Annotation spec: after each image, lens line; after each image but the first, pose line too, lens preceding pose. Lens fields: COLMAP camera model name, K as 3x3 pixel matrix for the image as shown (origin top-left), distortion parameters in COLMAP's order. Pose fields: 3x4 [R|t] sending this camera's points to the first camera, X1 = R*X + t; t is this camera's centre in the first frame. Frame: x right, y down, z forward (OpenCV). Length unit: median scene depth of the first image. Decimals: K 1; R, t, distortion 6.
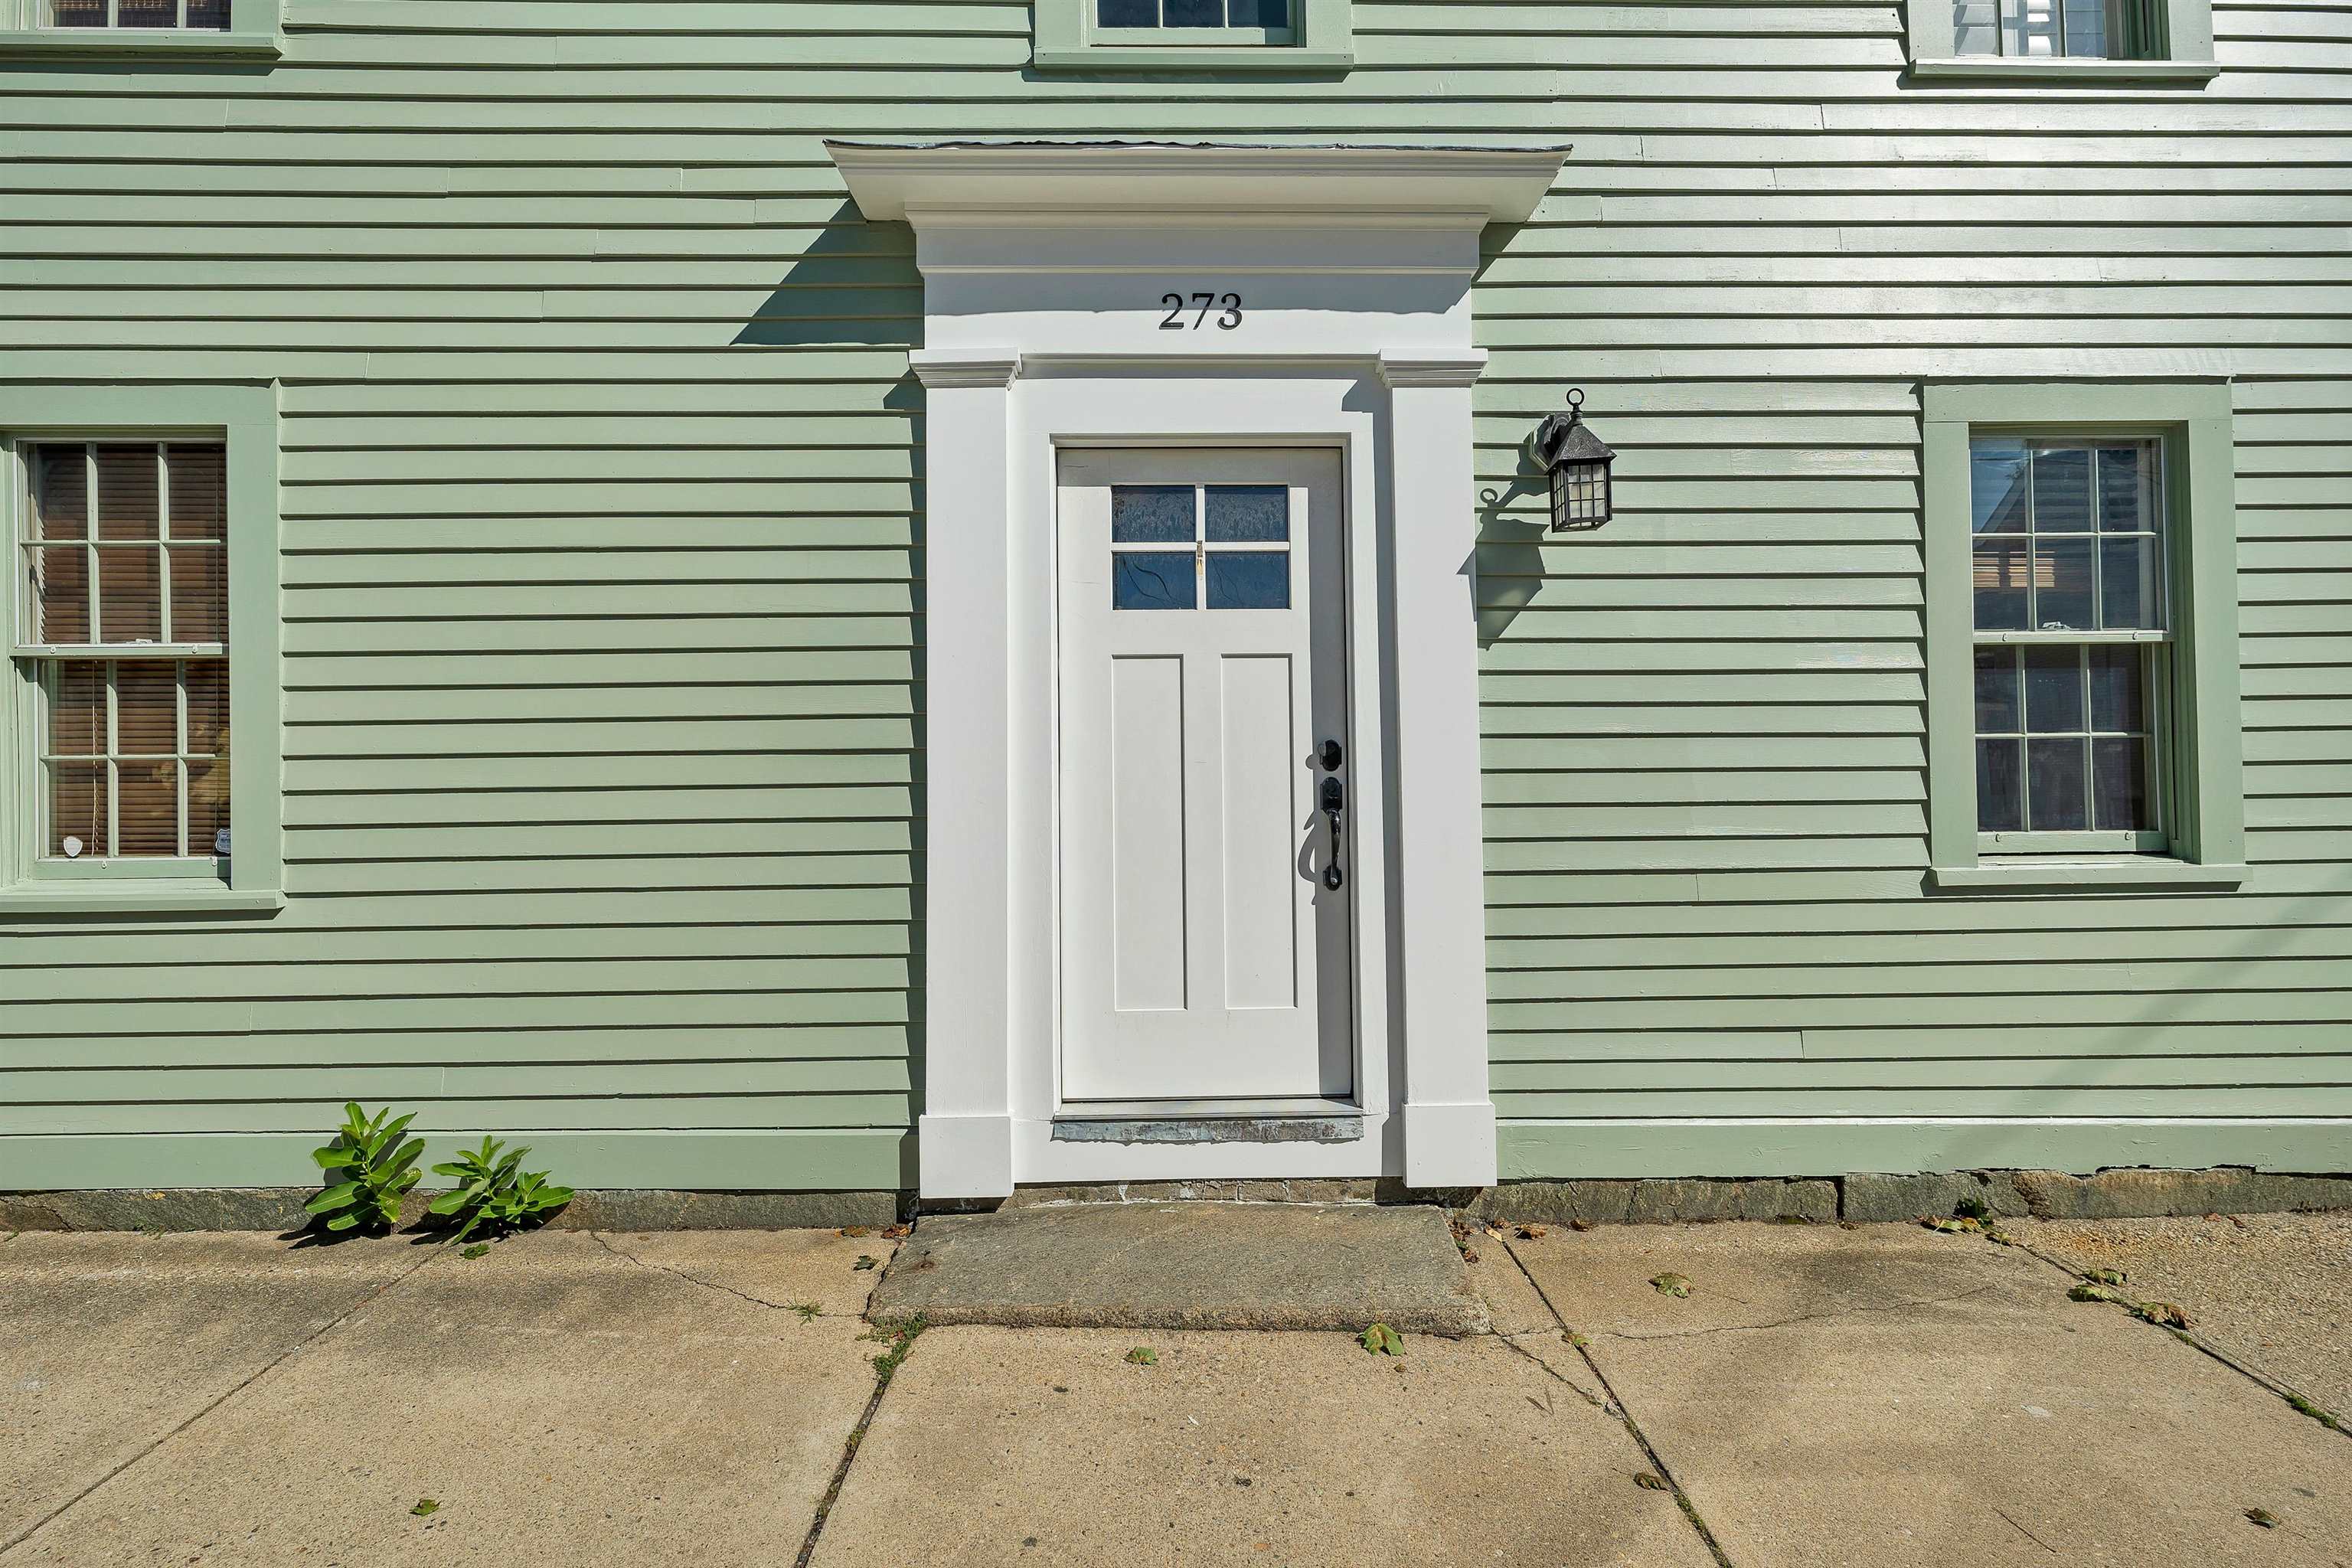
lens RADIAL K [[1047.0, 0, 1113.6], [0, 1047.0, 806.1], [0, 0, 1]] dist [-0.001150, -0.000432]
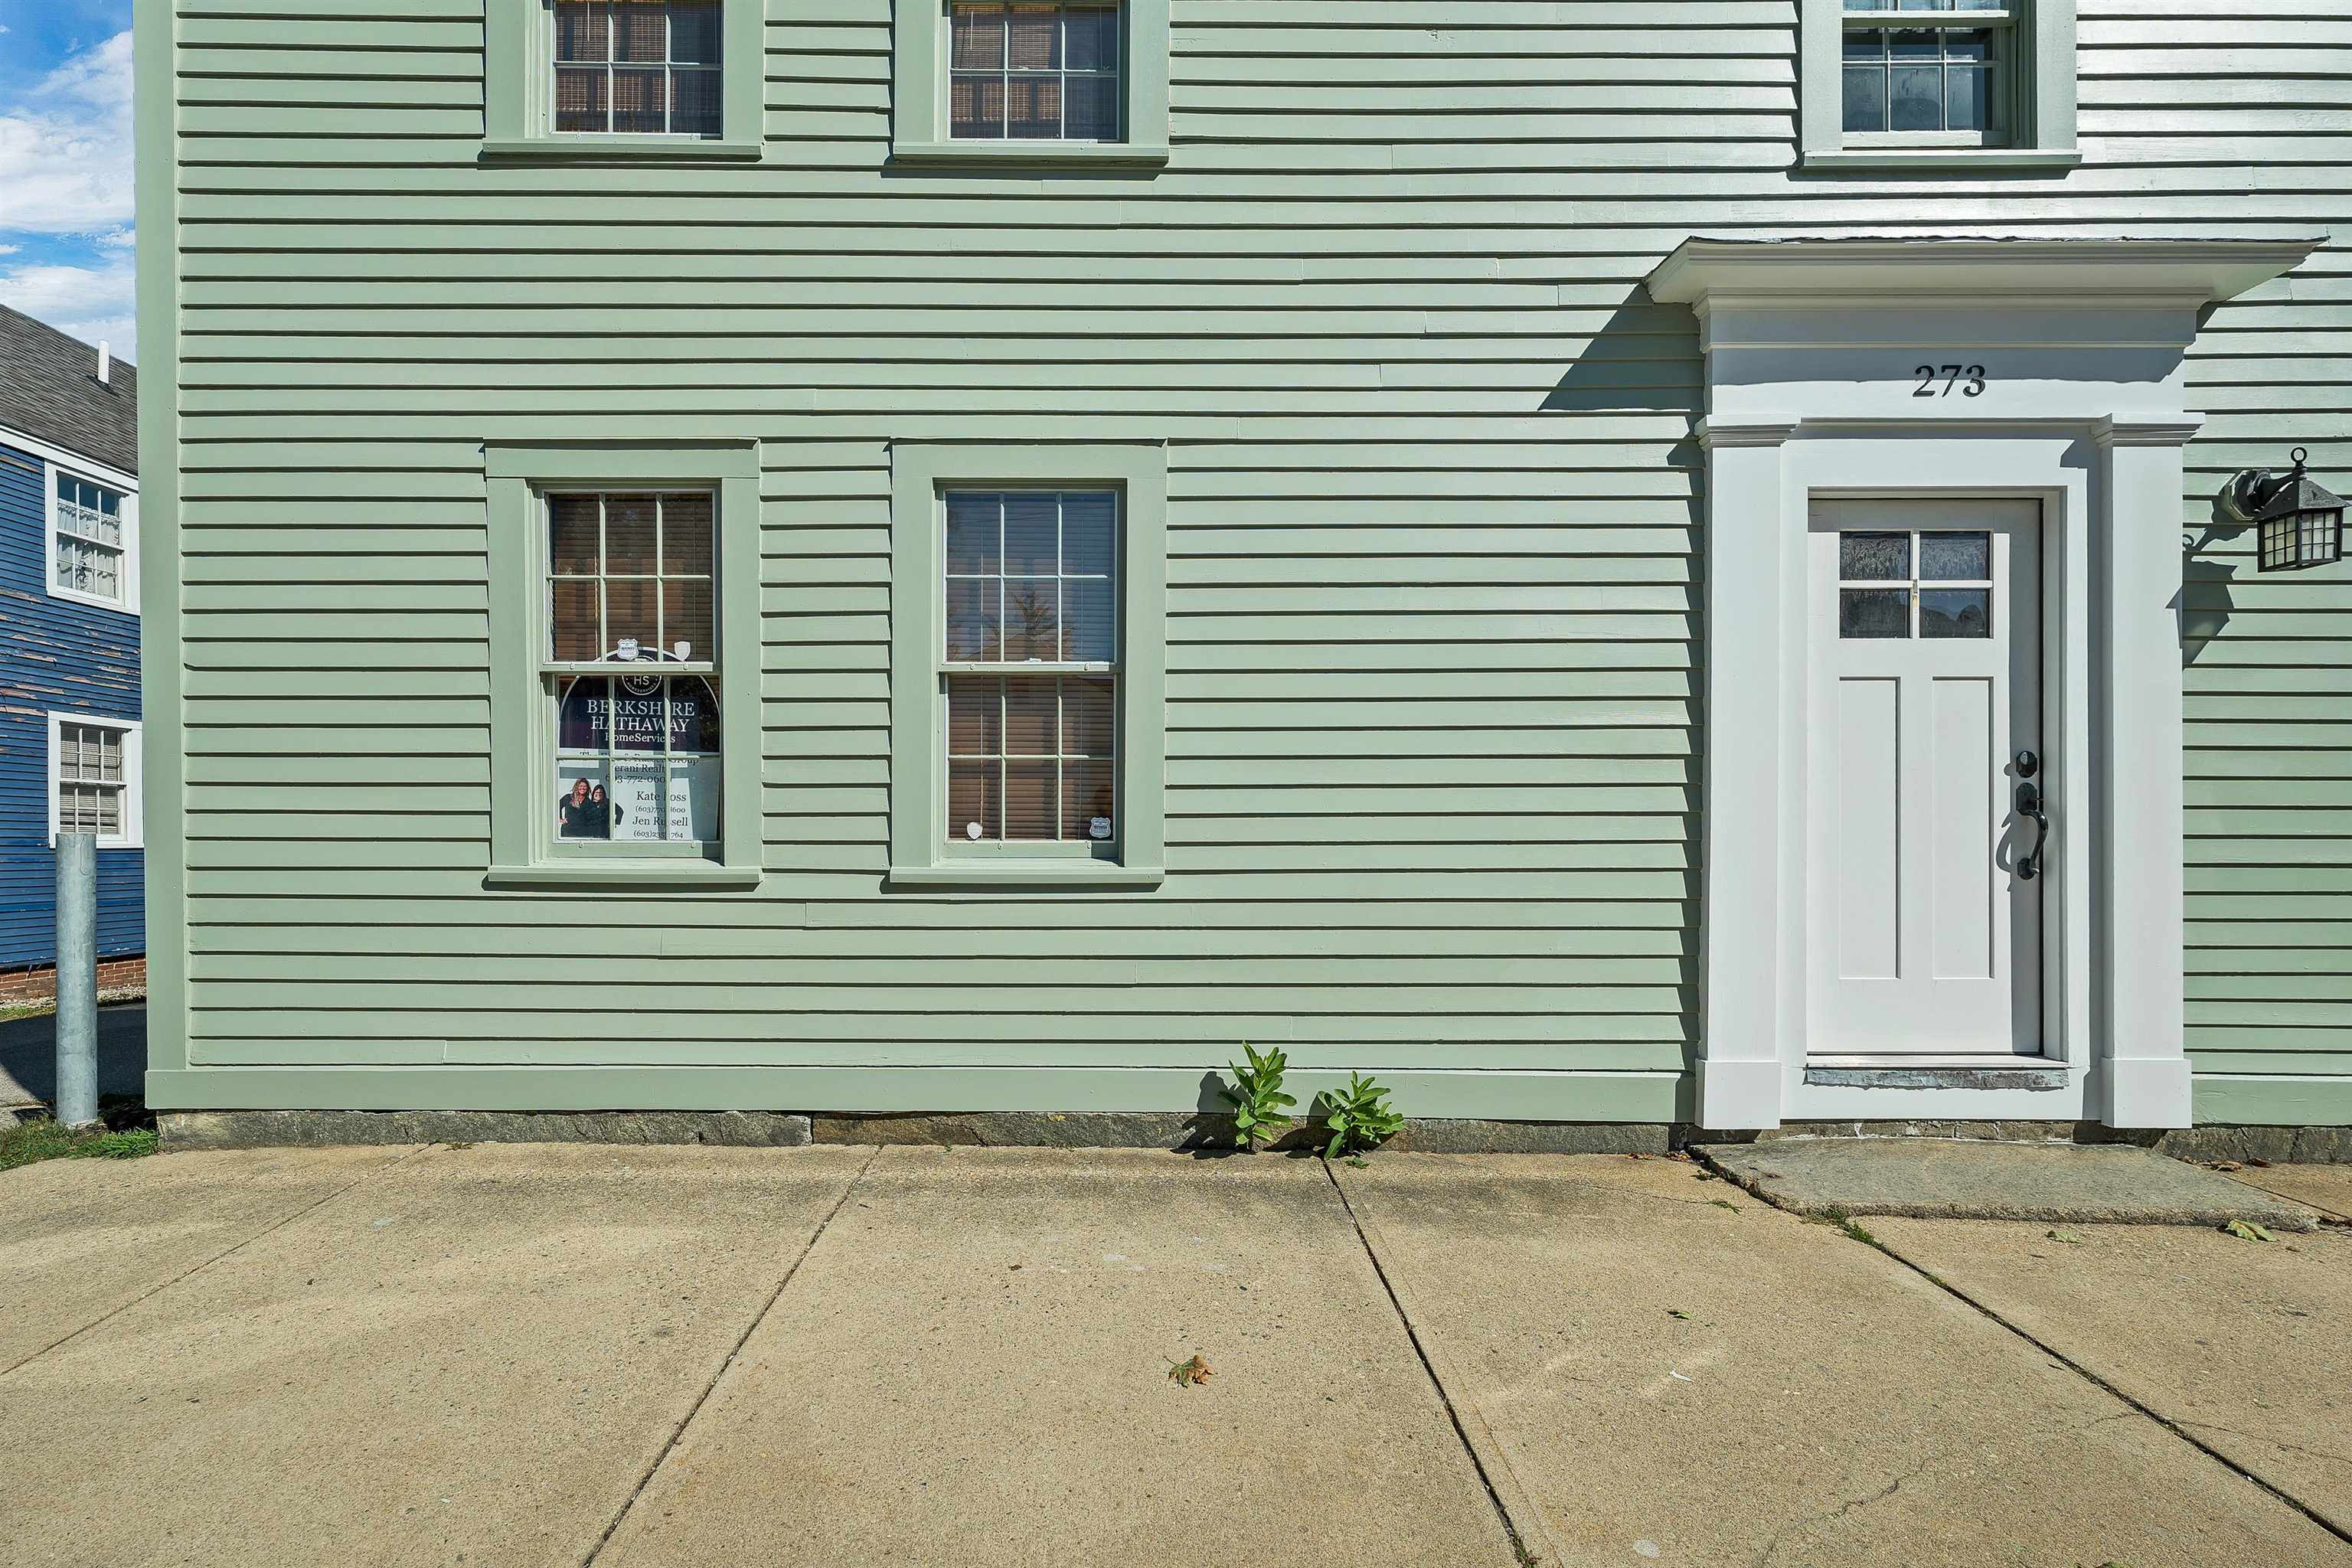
lens RADIAL K [[1001.3, 0, 1125.2], [0, 1001.3, 873.7], [0, 0, 1]] dist [0.000500, 0.000804]
pose [[0.999639, 0.010694, -0.024664, -0.798784], [-0.010040, 0.999599, 0.026488, 0.055922], [0.024937, -0.026231, 0.999345, -0.154061]]
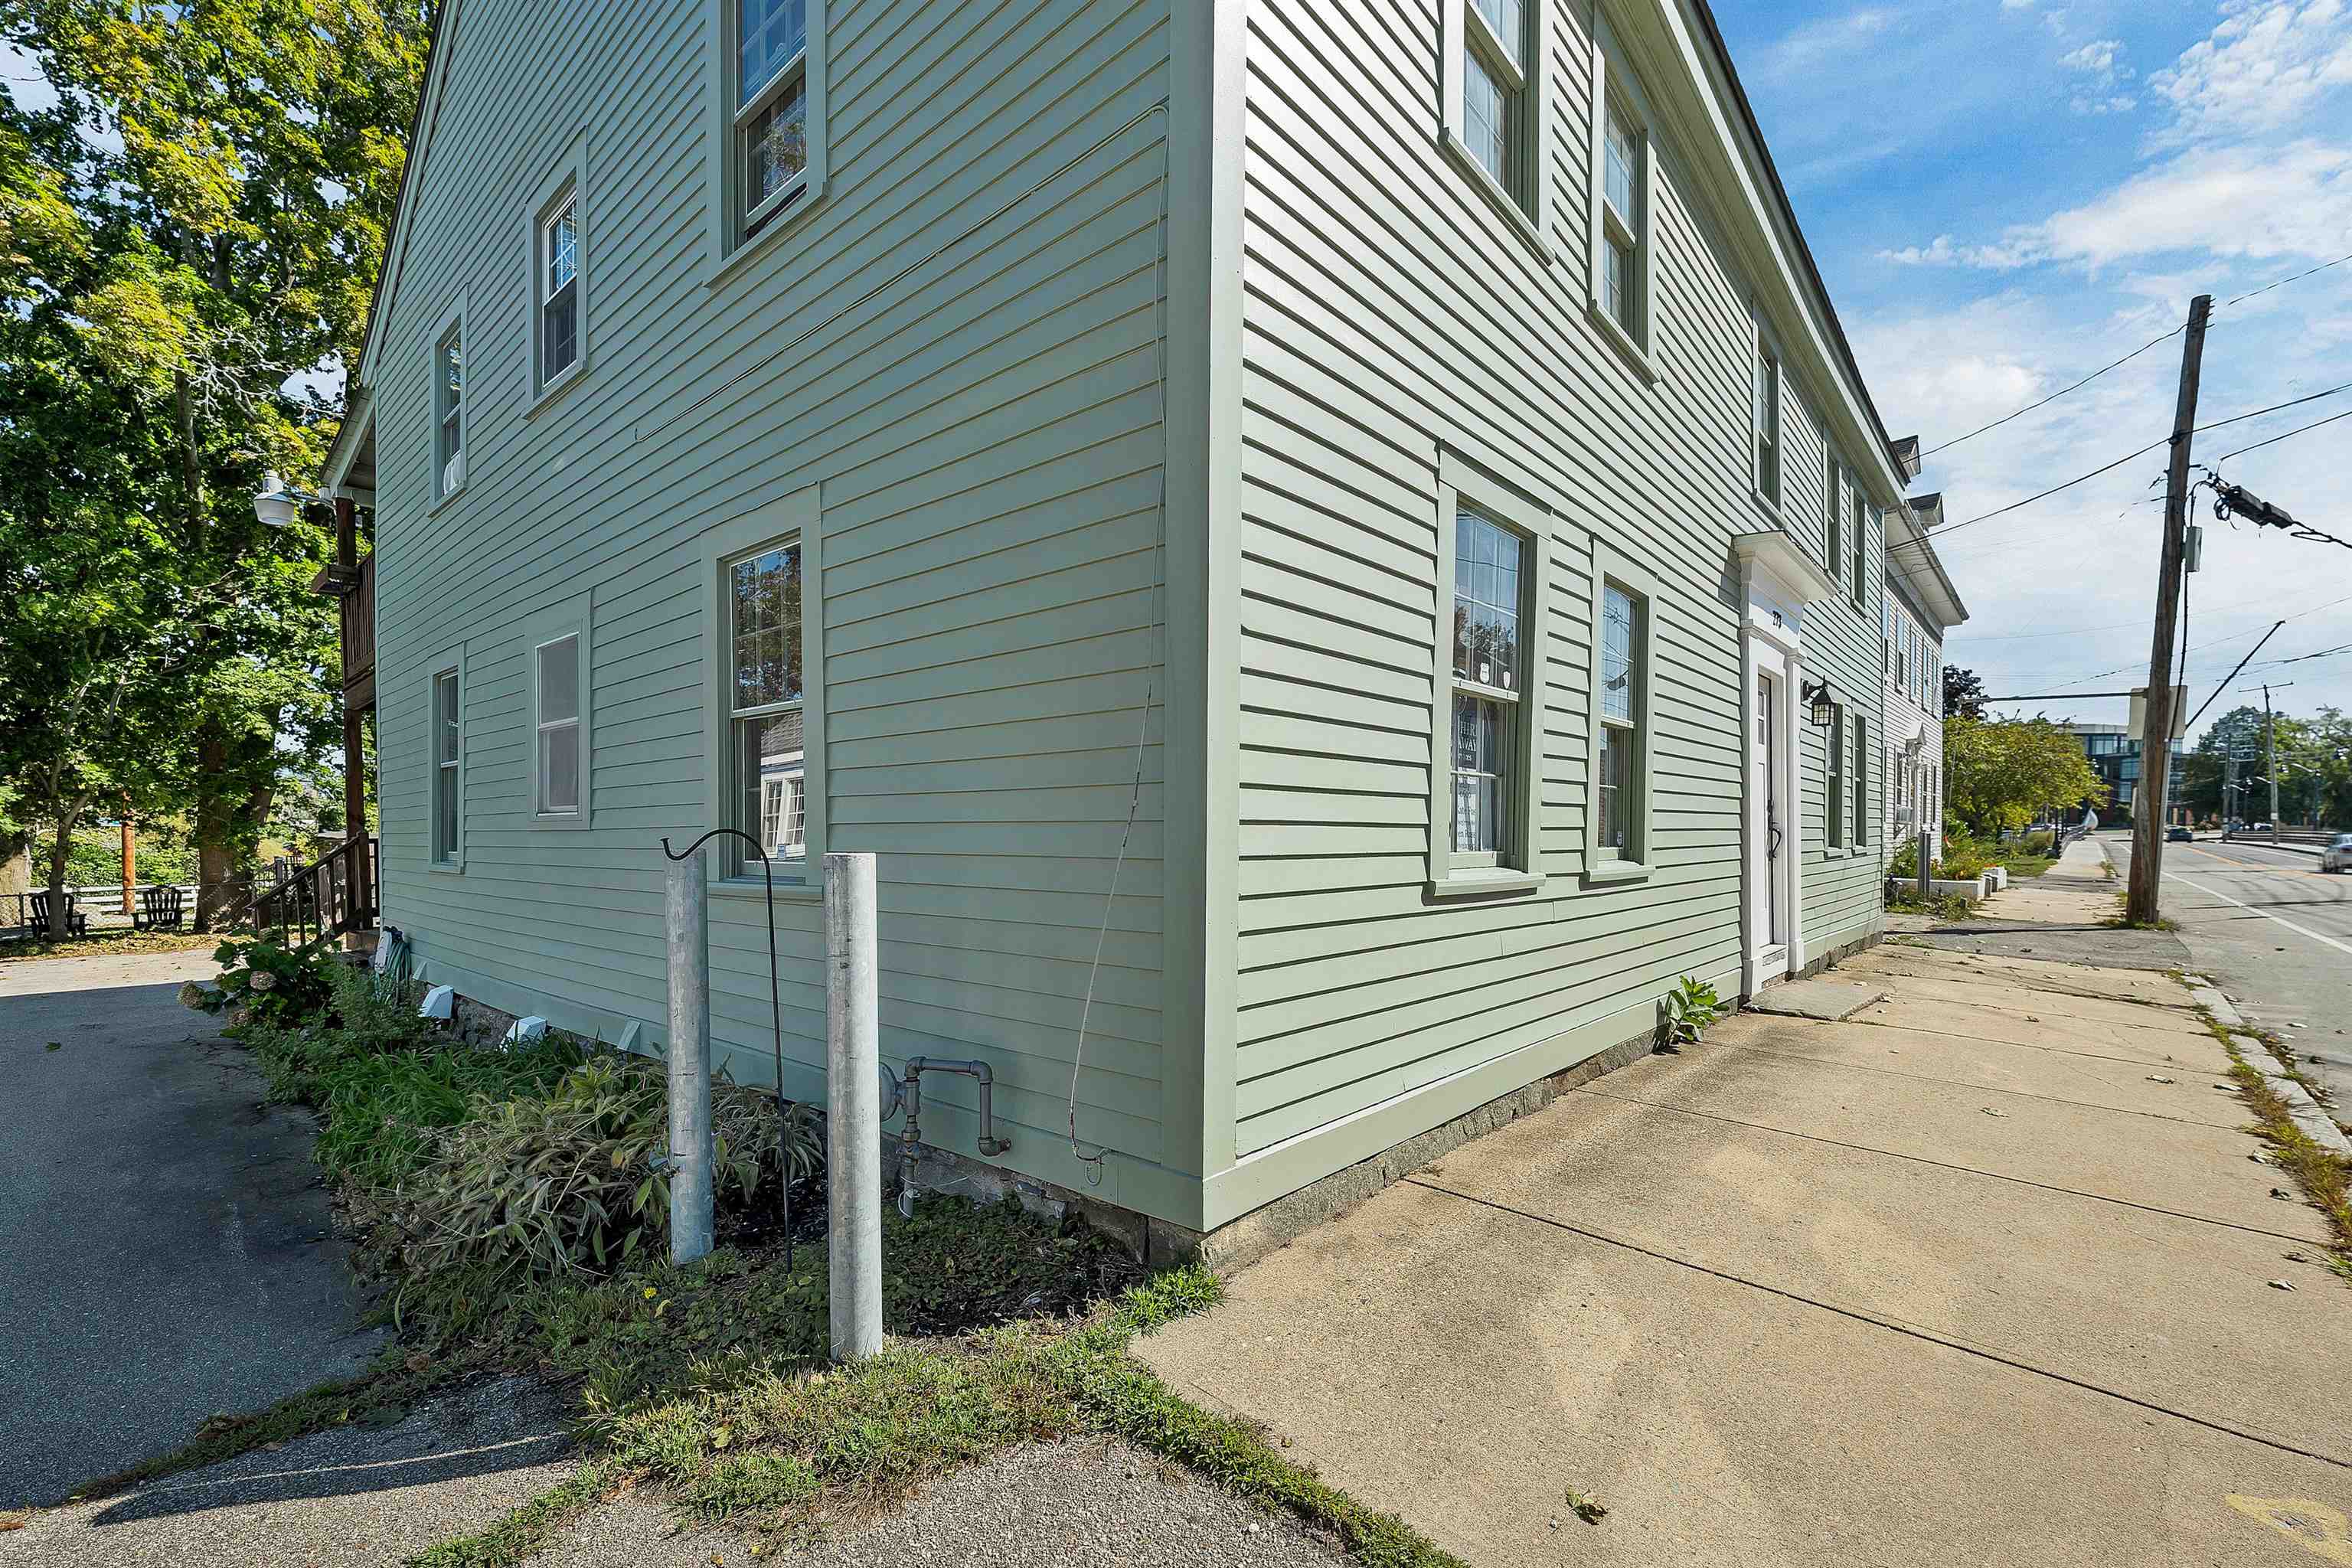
lens RADIAL K [[1001.3, 0, 1187.6], [0, 1001.3, 897.3], [0, 0, 1]] dist [0.000500, 0.000804]
pose [[0.680776, -0.037937, 0.731509, -2.536812], [0.004422, 0.998853, 0.047686, 0.049036], [-0.732479, -0.029229, 0.680162, 0.407242]]
